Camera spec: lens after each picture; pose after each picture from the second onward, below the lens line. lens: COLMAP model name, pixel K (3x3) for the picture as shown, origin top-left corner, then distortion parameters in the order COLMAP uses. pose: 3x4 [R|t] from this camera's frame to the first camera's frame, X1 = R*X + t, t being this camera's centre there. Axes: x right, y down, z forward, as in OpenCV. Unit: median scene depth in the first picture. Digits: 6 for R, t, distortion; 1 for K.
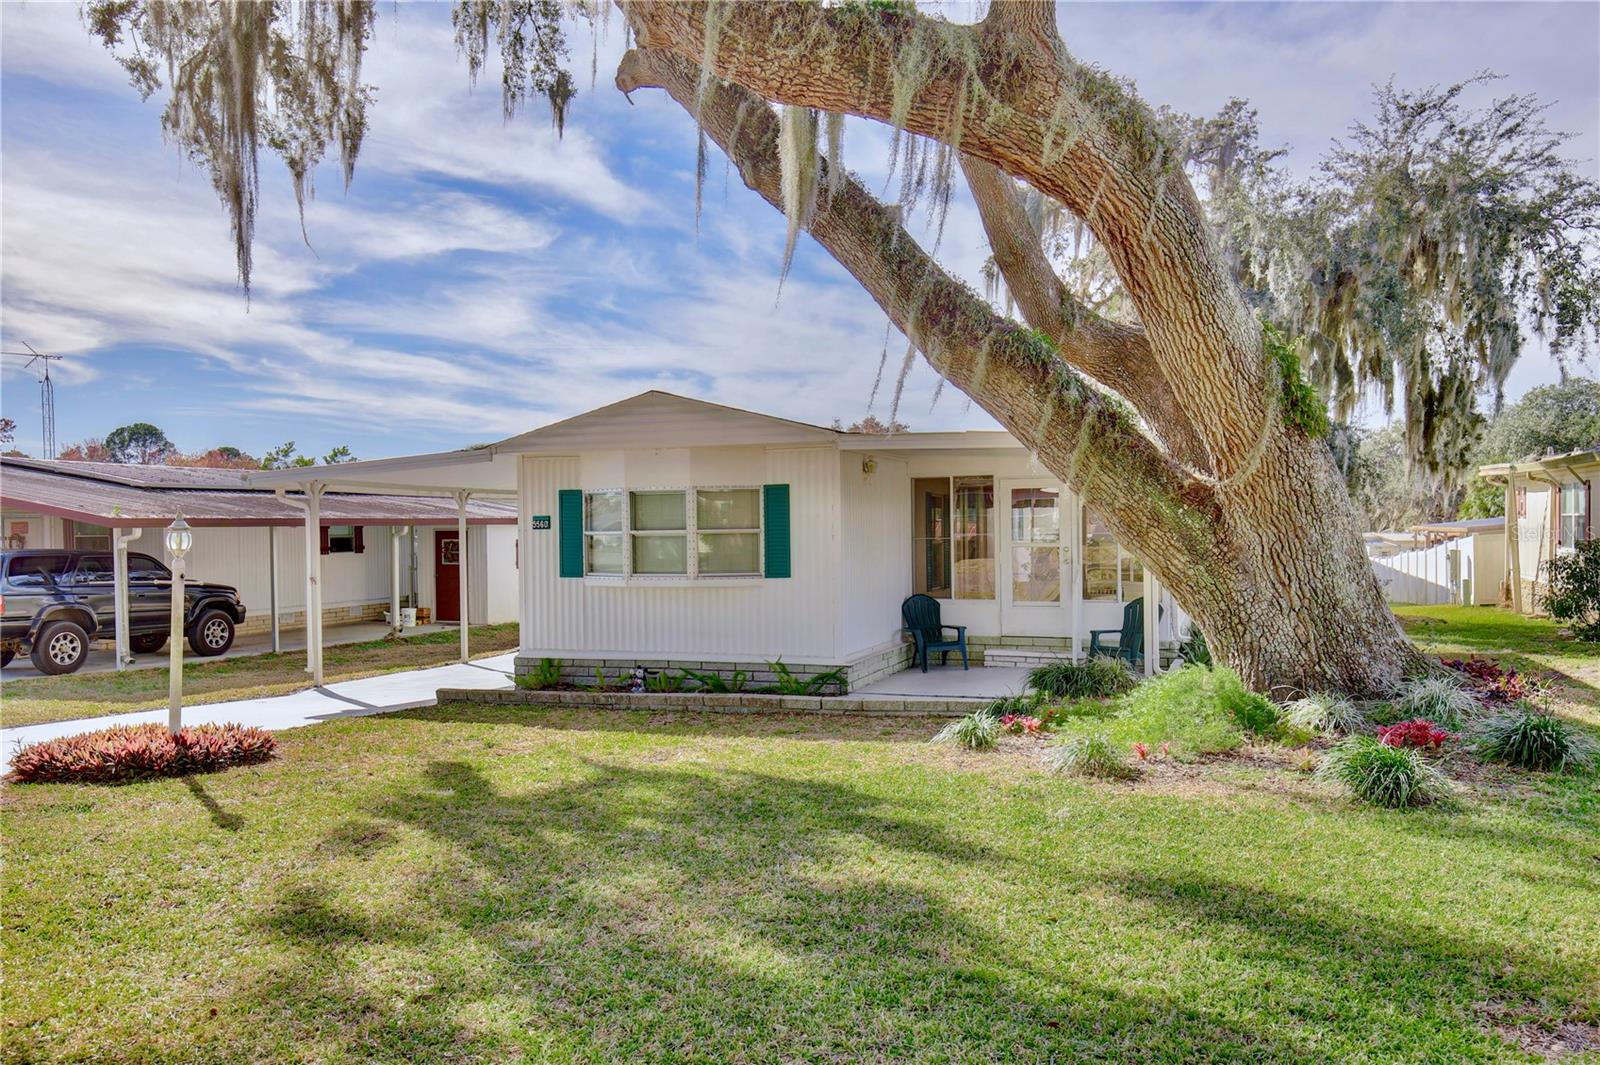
lens RADIAL K [[1215.7, 0, 800.0], [0, 1215.7, 532.5], [0, 0, 1]] dist [0.008083, 0.002239]
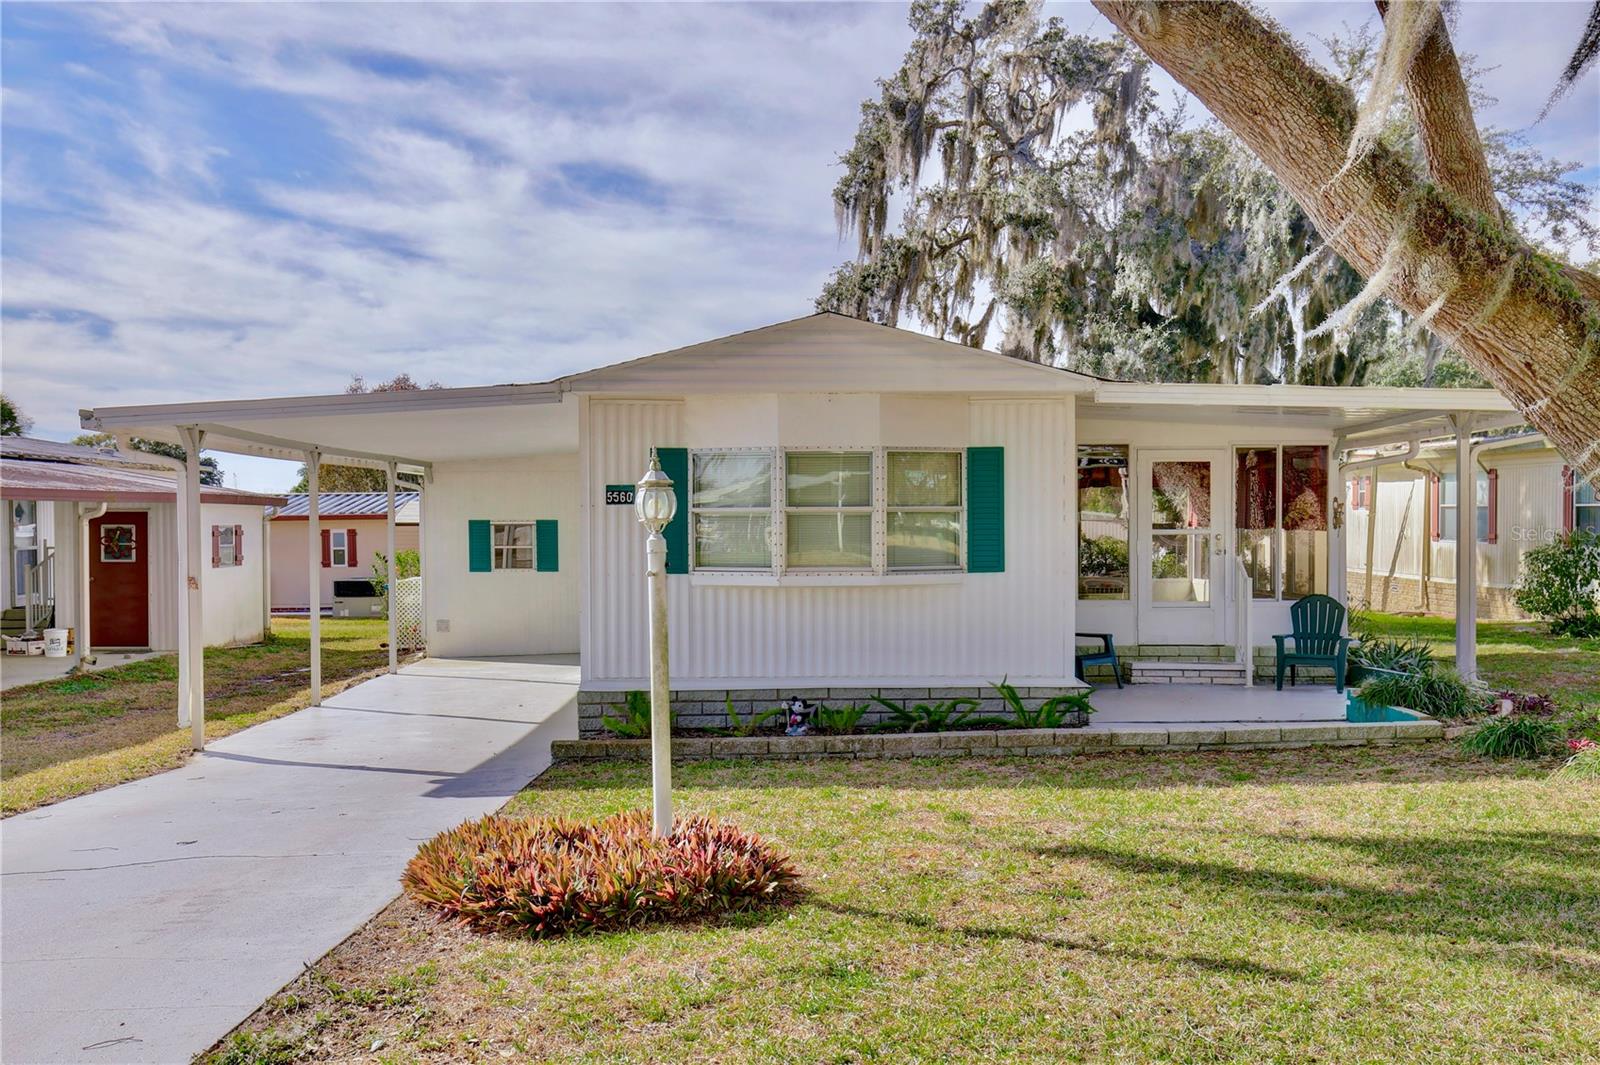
lens RADIAL K [[1472.1, 0, 800.0], [0, 1472.1, 532.5], [0, 0, 1]] dist [0.010403, 0.002908]
pose [[0.932716, 0.005477, 0.360571, -0.440502], [-0.006679, 0.999976, 0.002089, 0.011455], [-0.360550, -0.004357, 0.932730, 0.195214]]
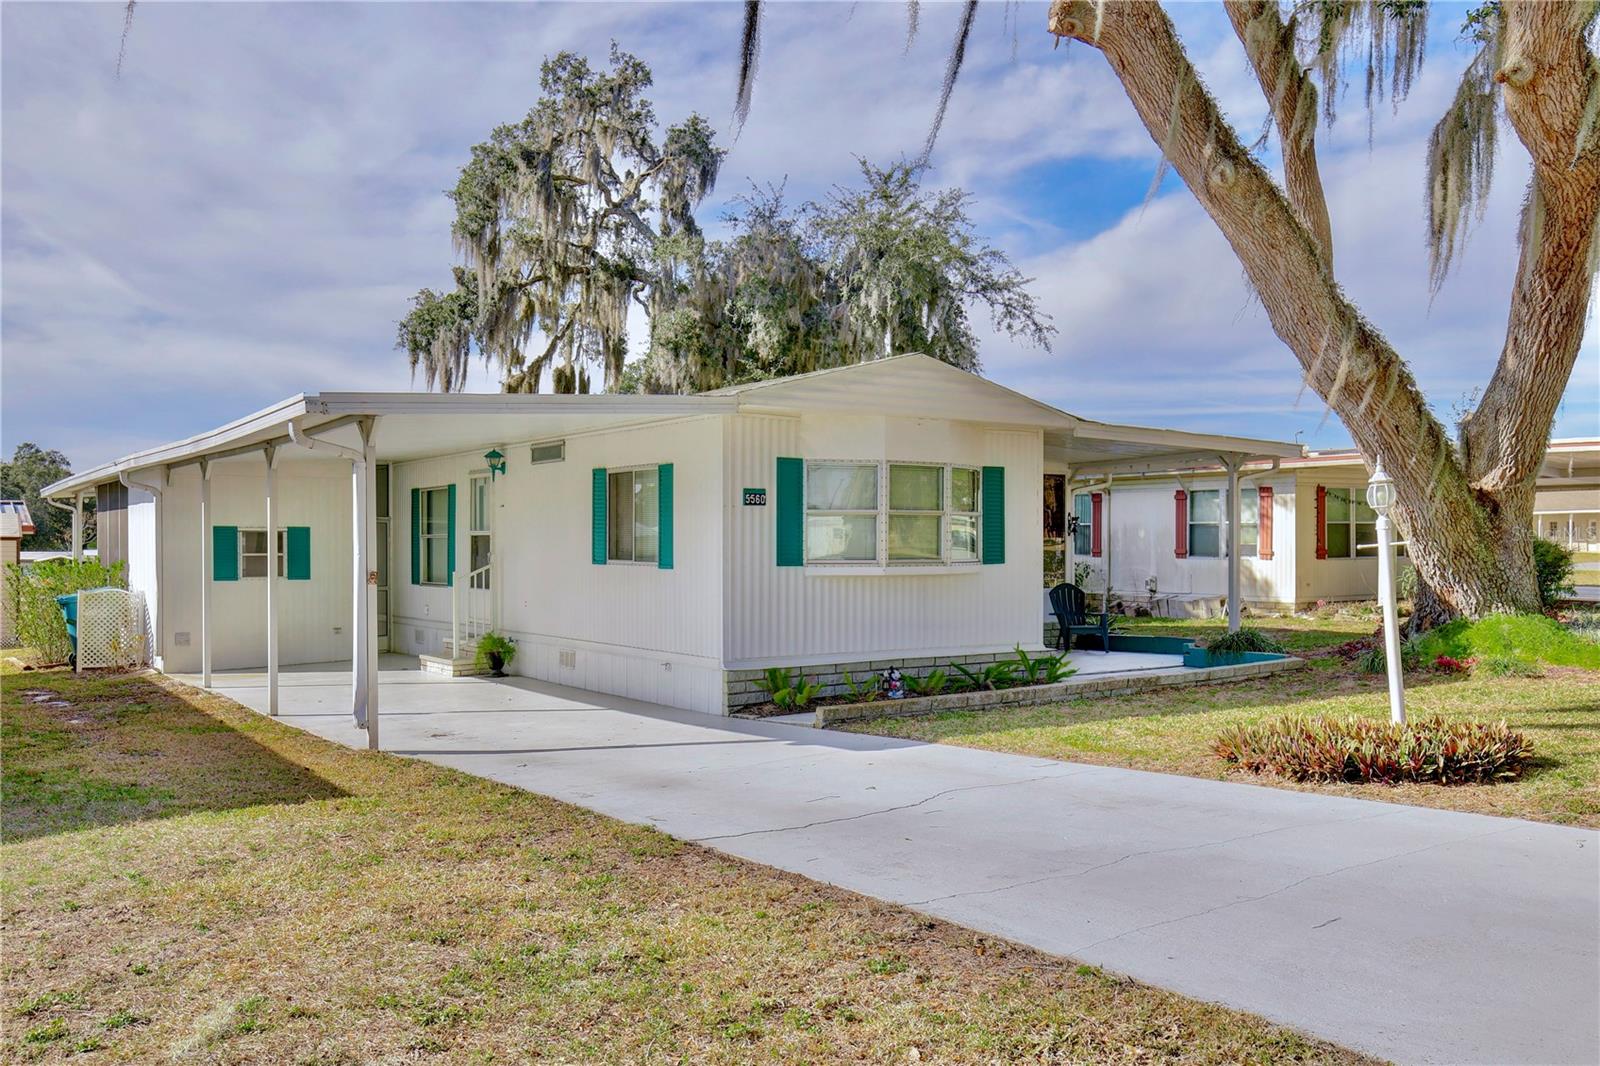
lens RADIAL K [[1362.5, 0, 799.3], [0, 1362.5, 561.2], [0, 0, 1]] dist [-0.015653, -0.016420]
pose [[0.569748, 0.004730, 0.821806, -0.965637], [-0.006438, 0.999978, -0.001292, 0.036154], [-0.821794, -0.004555, 0.569766, 0.502259]]
